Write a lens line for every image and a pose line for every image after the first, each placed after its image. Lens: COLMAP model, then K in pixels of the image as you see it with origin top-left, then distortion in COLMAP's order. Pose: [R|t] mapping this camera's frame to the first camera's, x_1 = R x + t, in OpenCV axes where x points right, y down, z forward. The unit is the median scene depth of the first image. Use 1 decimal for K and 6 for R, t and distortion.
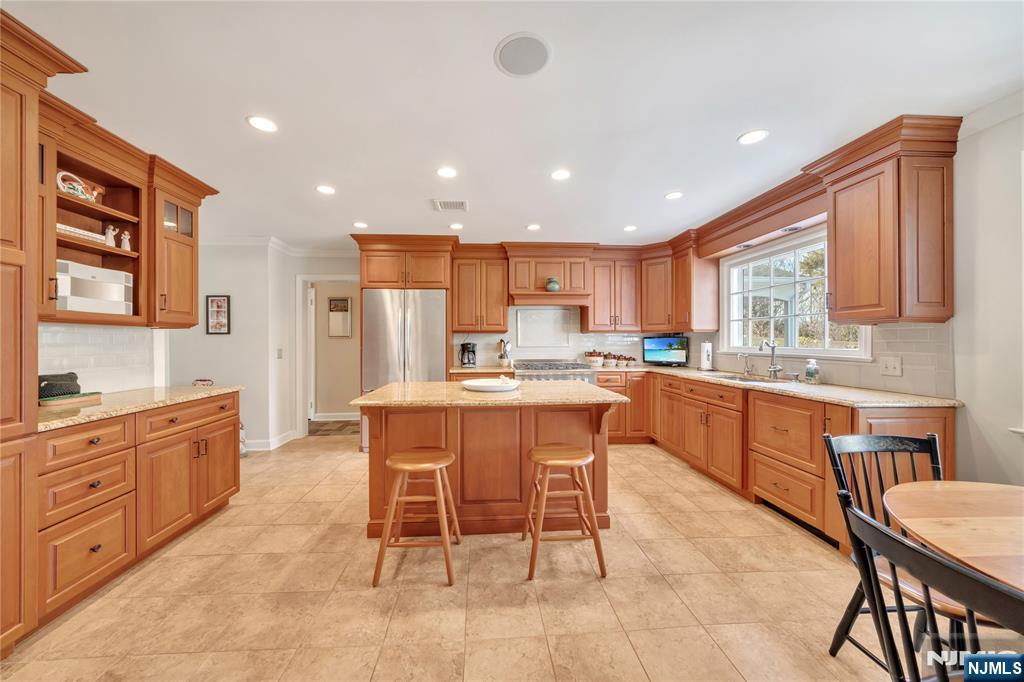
lens RADIAL K [[360.0, 0, 499.1], [0, 360.0, 341.3], [0, 0, 1]] dist [-0.000046, -0.000048]
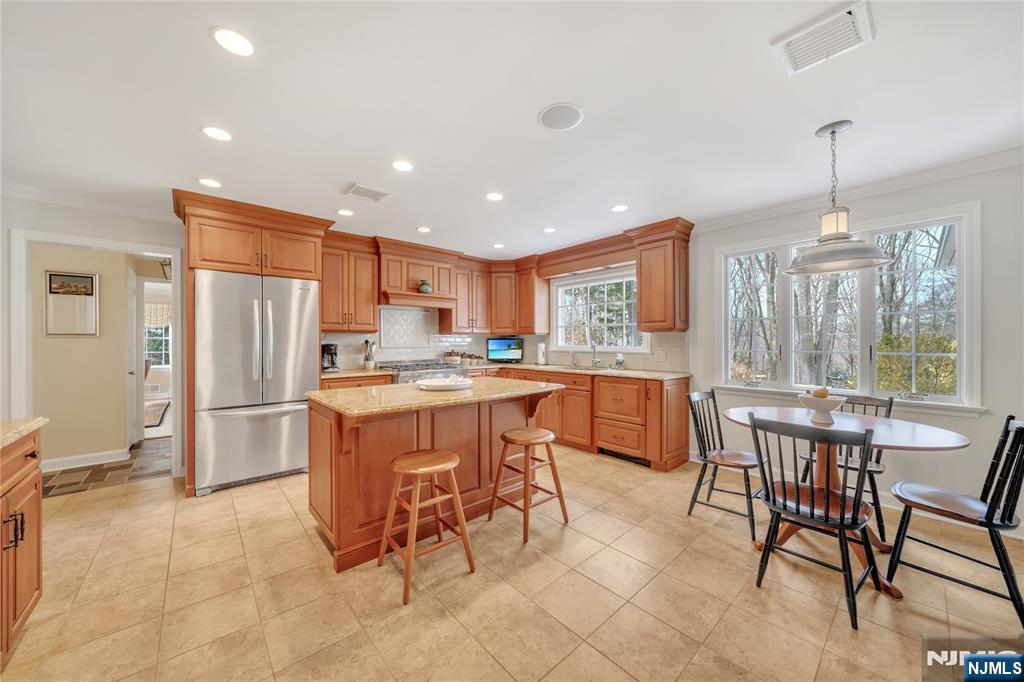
lens RADIAL K [[364.2, 0, 510.7], [0, 364.2, 342.3], [0, 0, 1]] dist [-0.000816, -0.000111]
pose [[0.787954, 0.000056, 0.615734, -0.320809], [0.000239, 1.000000, -0.000397, 0.000996], [-0.615734, 0.000460, 0.787954, 0.039252]]
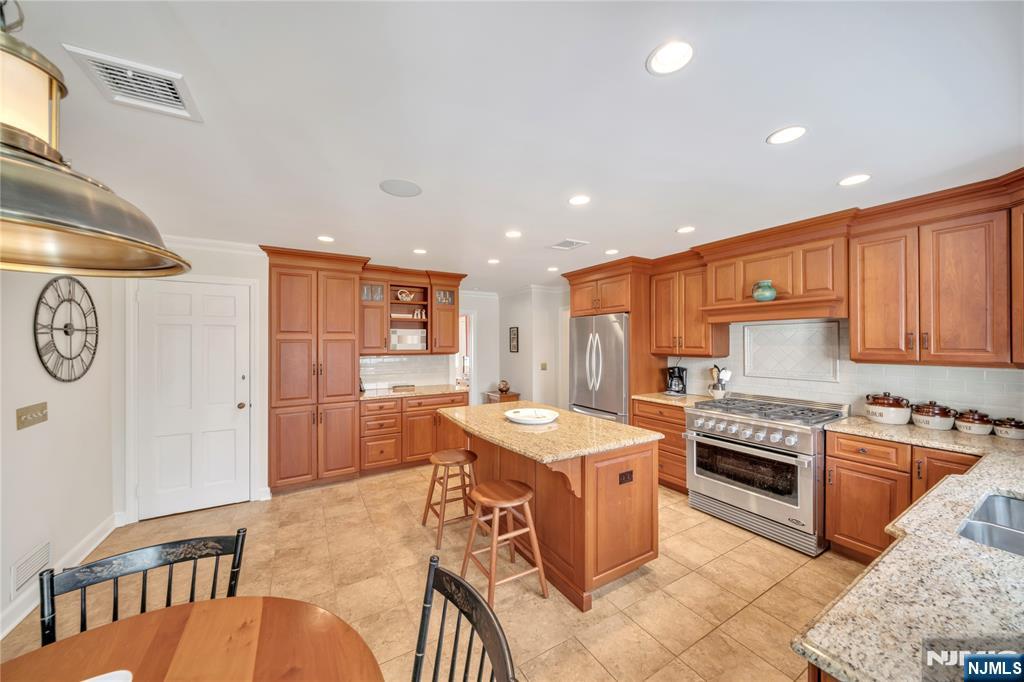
lens RADIAL K [[357.9, 0, 512.0], [0, 357.9, 341.0], [0, 0, 1]] dist [0.000165, -0.000100]
pose [[0.458939, -0.000808, -0.888467, 0.579093], [0.001898, 0.999998, 0.000071, -0.067963], [0.888466, -0.001719, 0.458940, 0.279900]]
